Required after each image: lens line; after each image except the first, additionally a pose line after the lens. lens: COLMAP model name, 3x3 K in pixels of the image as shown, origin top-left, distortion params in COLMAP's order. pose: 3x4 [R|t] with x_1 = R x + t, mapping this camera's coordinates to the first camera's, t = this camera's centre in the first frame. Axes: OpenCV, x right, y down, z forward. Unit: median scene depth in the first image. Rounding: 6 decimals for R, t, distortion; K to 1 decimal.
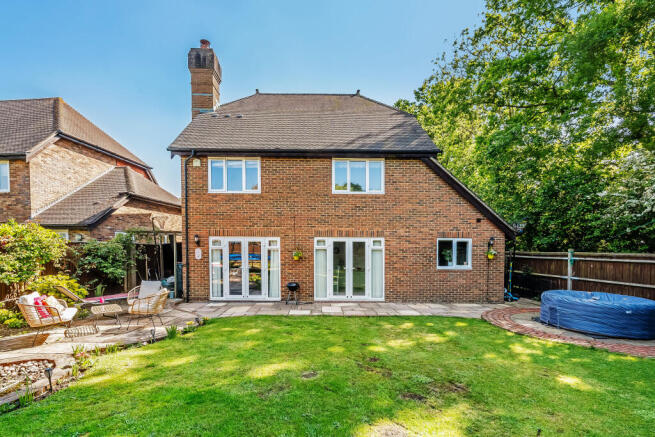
lens RADIAL K [[280.3, 0, 327.7], [0, 280.3, 237.1], [0, 0, 1]] dist [-0.000430, -0.000027]
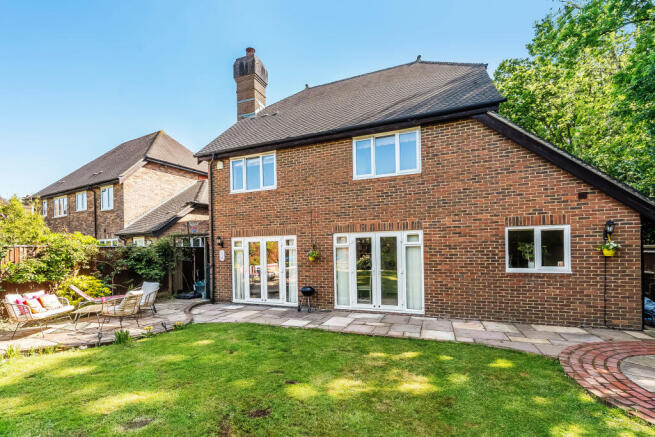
lens RADIAL K [[280.3, 0, 327.7], [0, 280.3, 237.1], [0, 0, 1]] dist [-0.000430, -0.000027]
pose [[0.923188, -0.040267, -0.382234, 0.259343], [0.039294, 0.999174, -0.010354, 0.018796], [0.382336, -0.005461, 0.924007, 0.207351]]
